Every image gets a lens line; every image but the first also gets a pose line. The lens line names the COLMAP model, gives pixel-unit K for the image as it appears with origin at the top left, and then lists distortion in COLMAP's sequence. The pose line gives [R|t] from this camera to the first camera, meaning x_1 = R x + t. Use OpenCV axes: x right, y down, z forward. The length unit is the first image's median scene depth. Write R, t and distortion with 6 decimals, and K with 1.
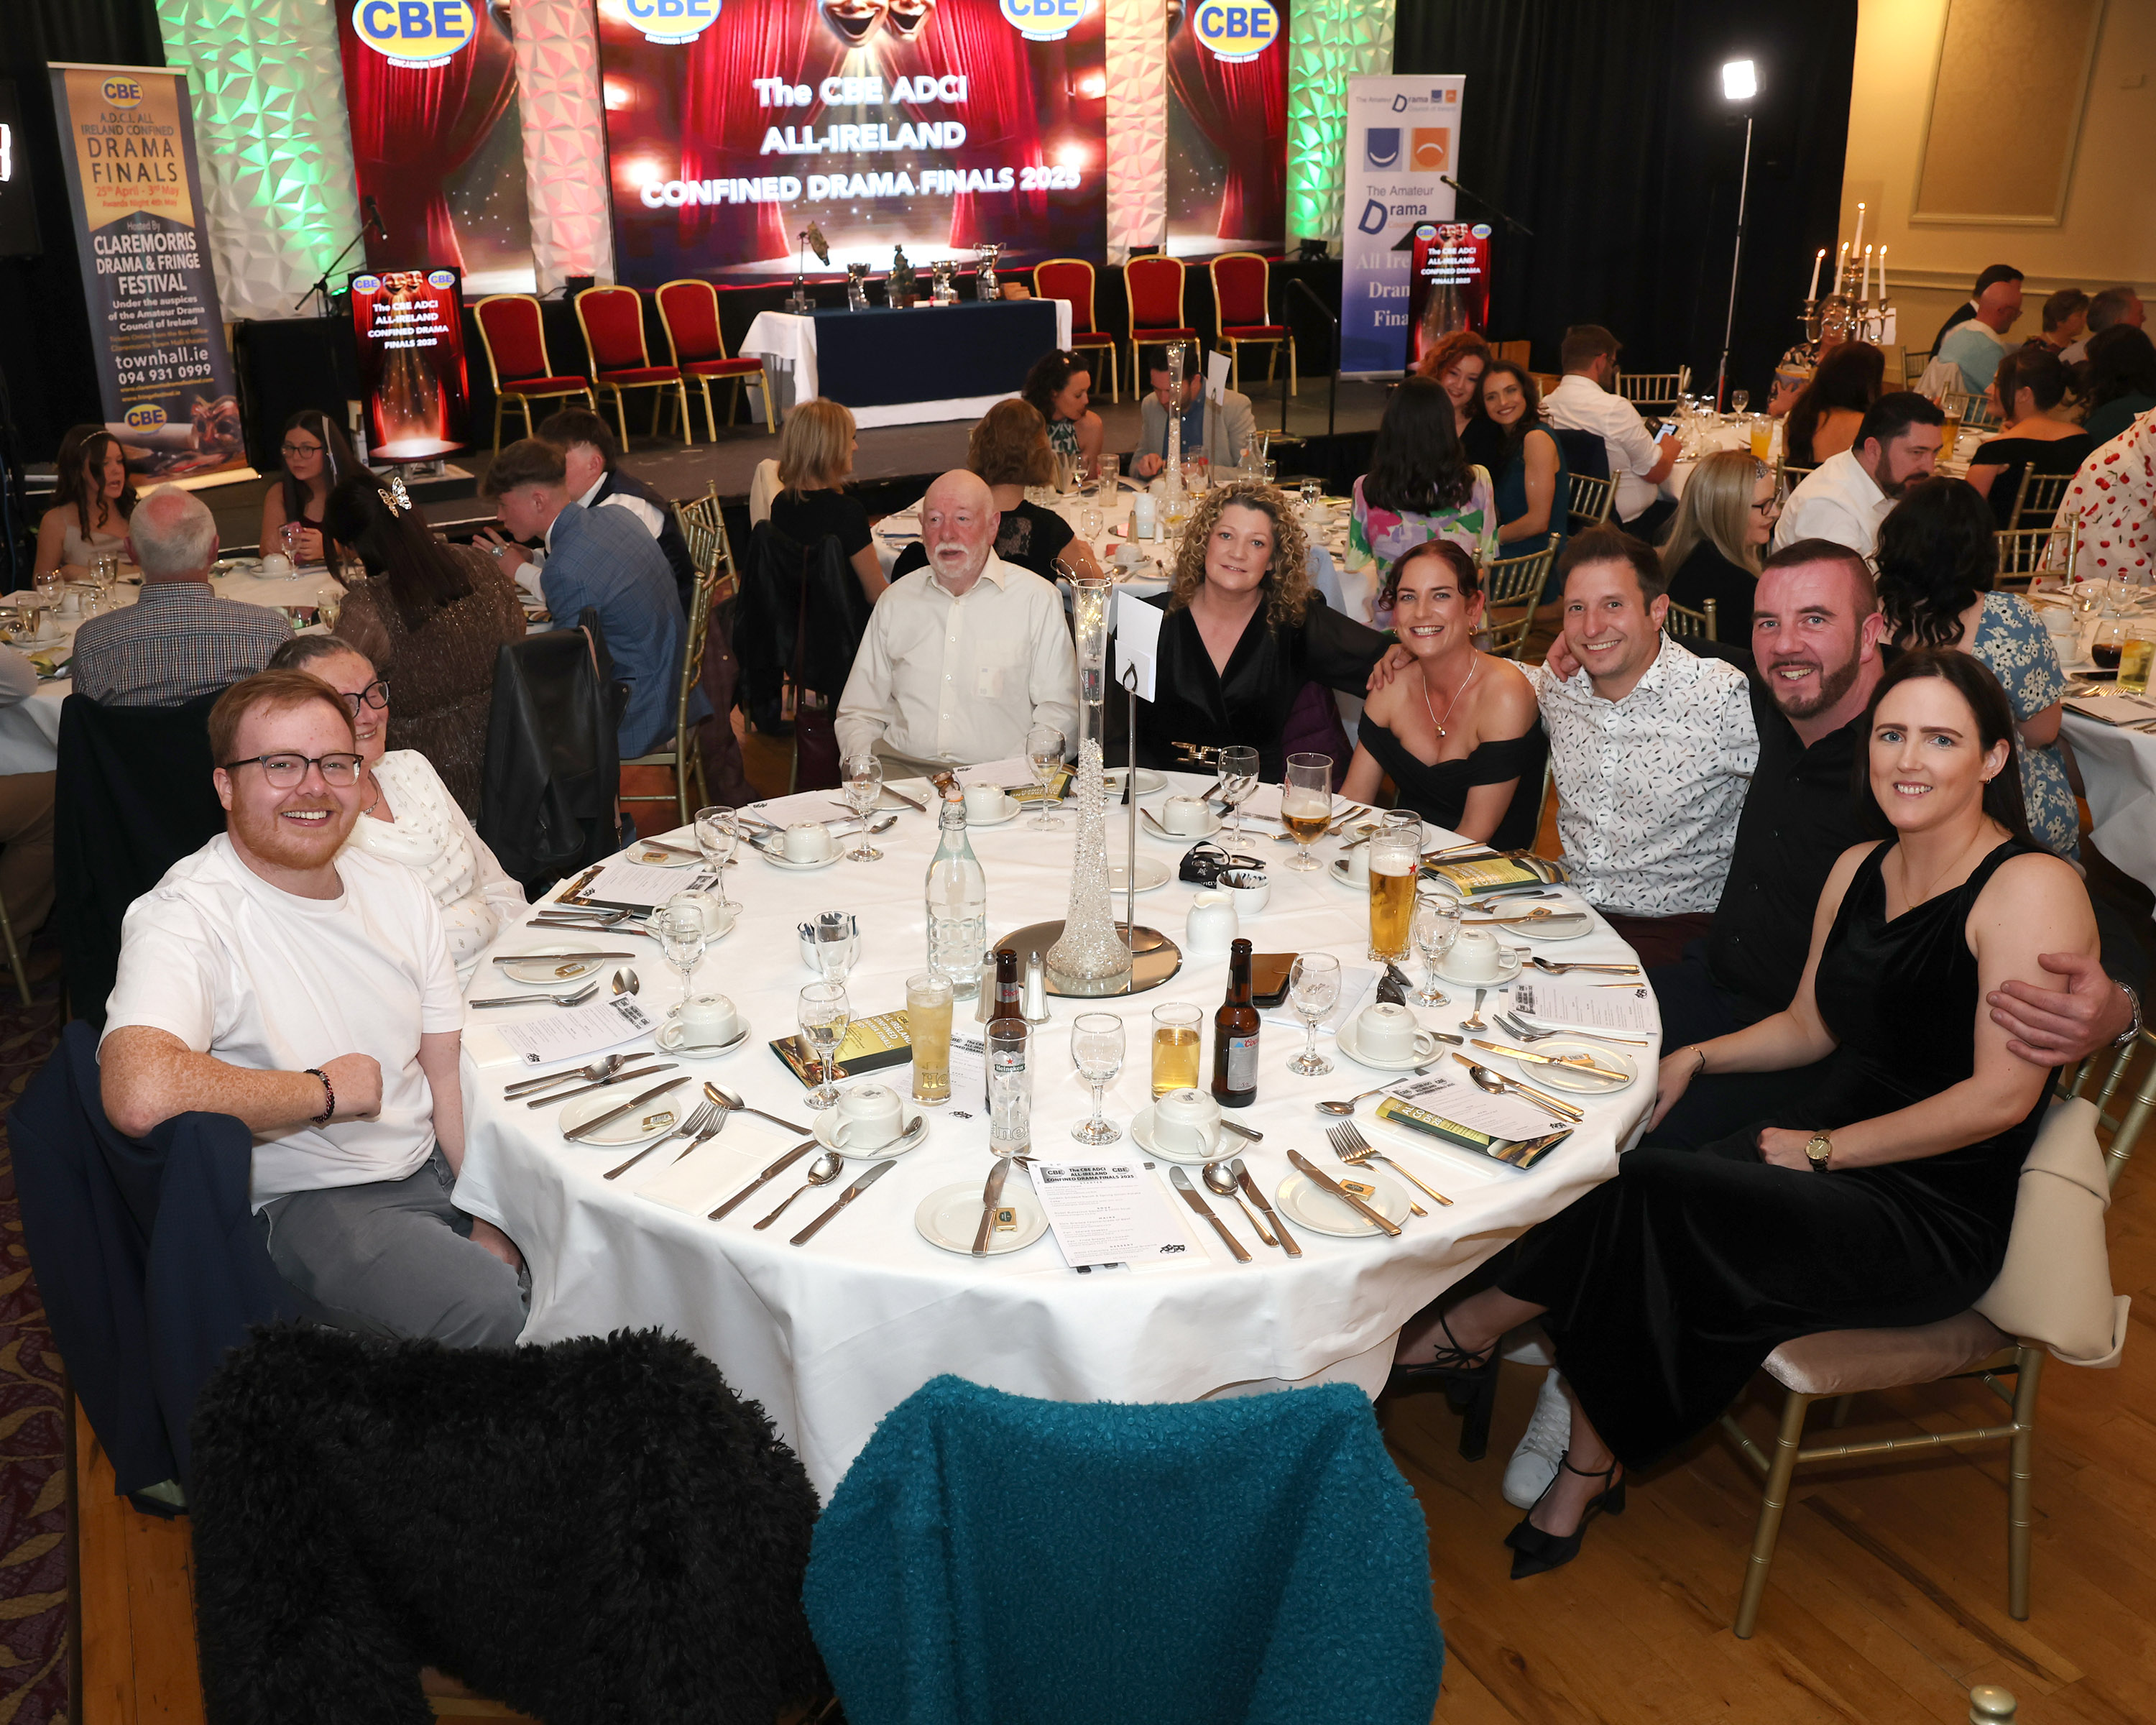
lens RADIAL K [[1925.3, 0, 992.4], [0, 1925.3, 863.4], [0, 0, 1]] dist [-0.113819, 0.096059]
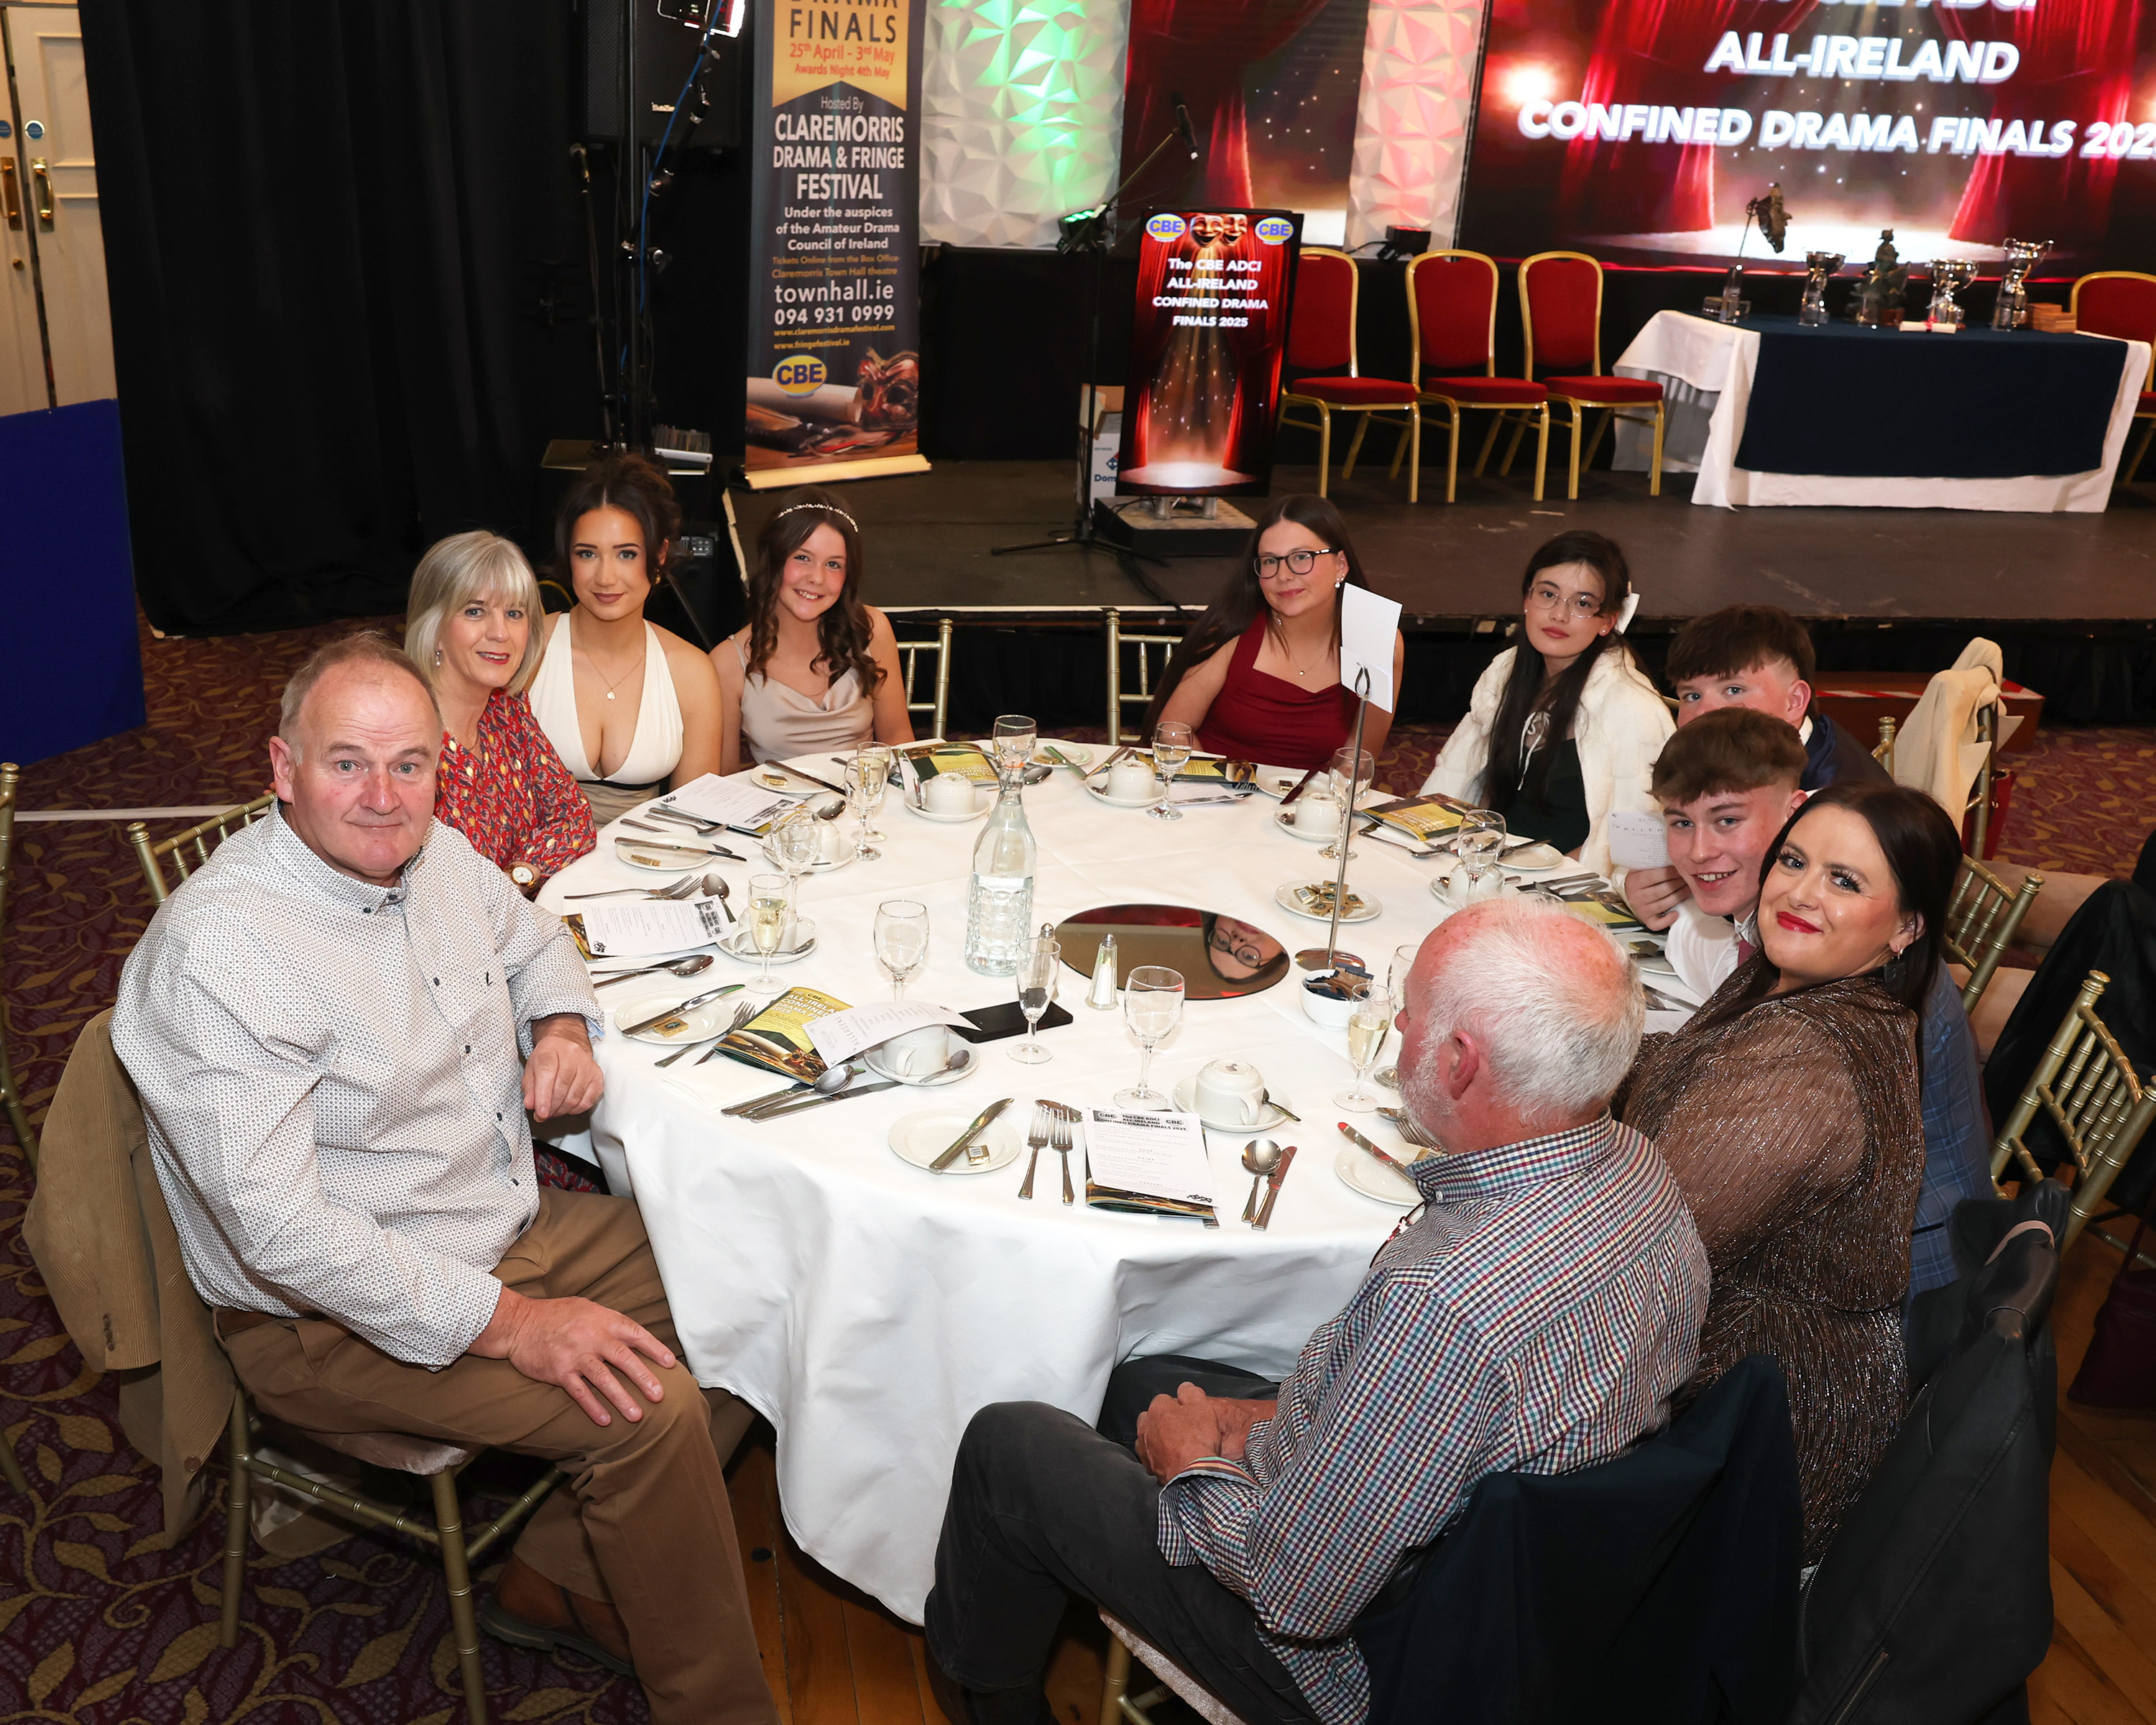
lens RADIAL K [[2168.0, 0, 858.8], [0, 2168.0, 1017.8], [0, 0, 1]] dist [-0.123325, 0.108273]
pose [[0.942775, 0.187700, -0.275580, -0.140350], [-0.165213, 0.980877, 0.102882, -0.074851], [0.289621, -0.051466, 0.955757, 0.191124]]
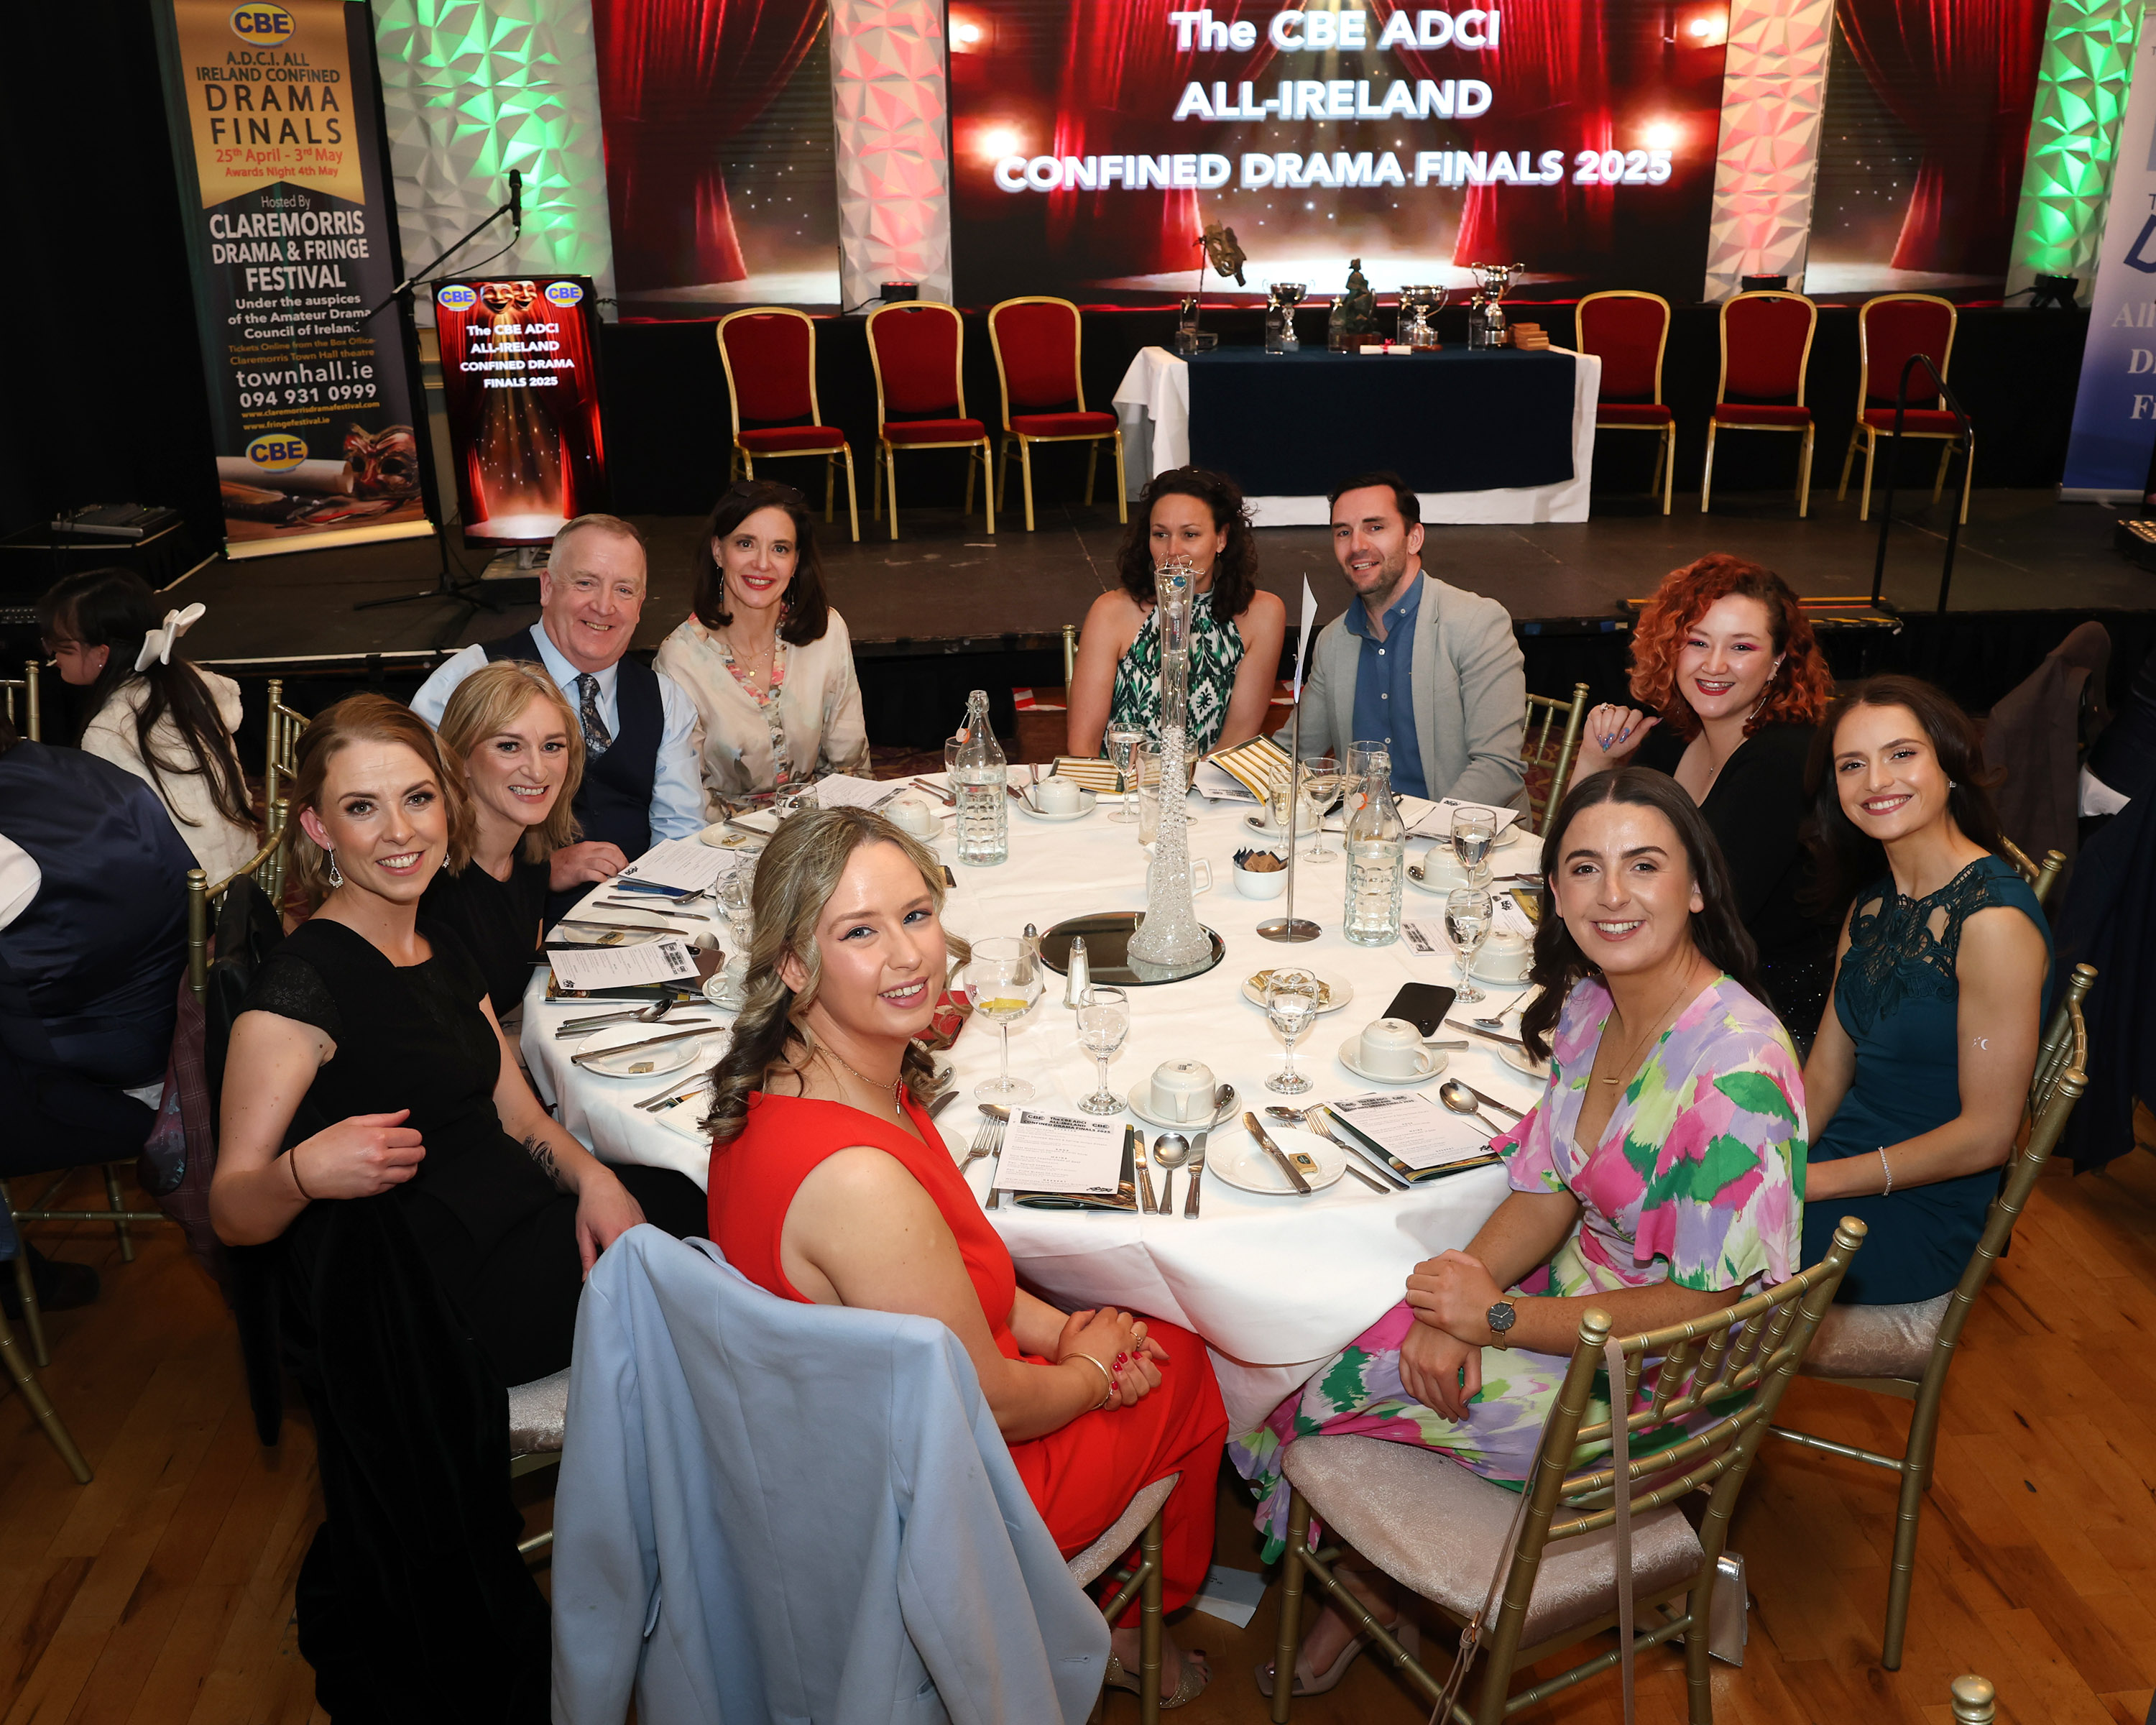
lens RADIAL K [[2037.2, 0, 1037.1], [0, 2037.2, 941.7], [0, 0, 1]] dist [-0.124372, 0.118388]
pose [[0.928809, 0.151216, -0.338301, 0.130100], [-0.139643, 0.988476, 0.058443, -0.113959], [0.343240, -0.007041, 0.939221, 0.296098]]
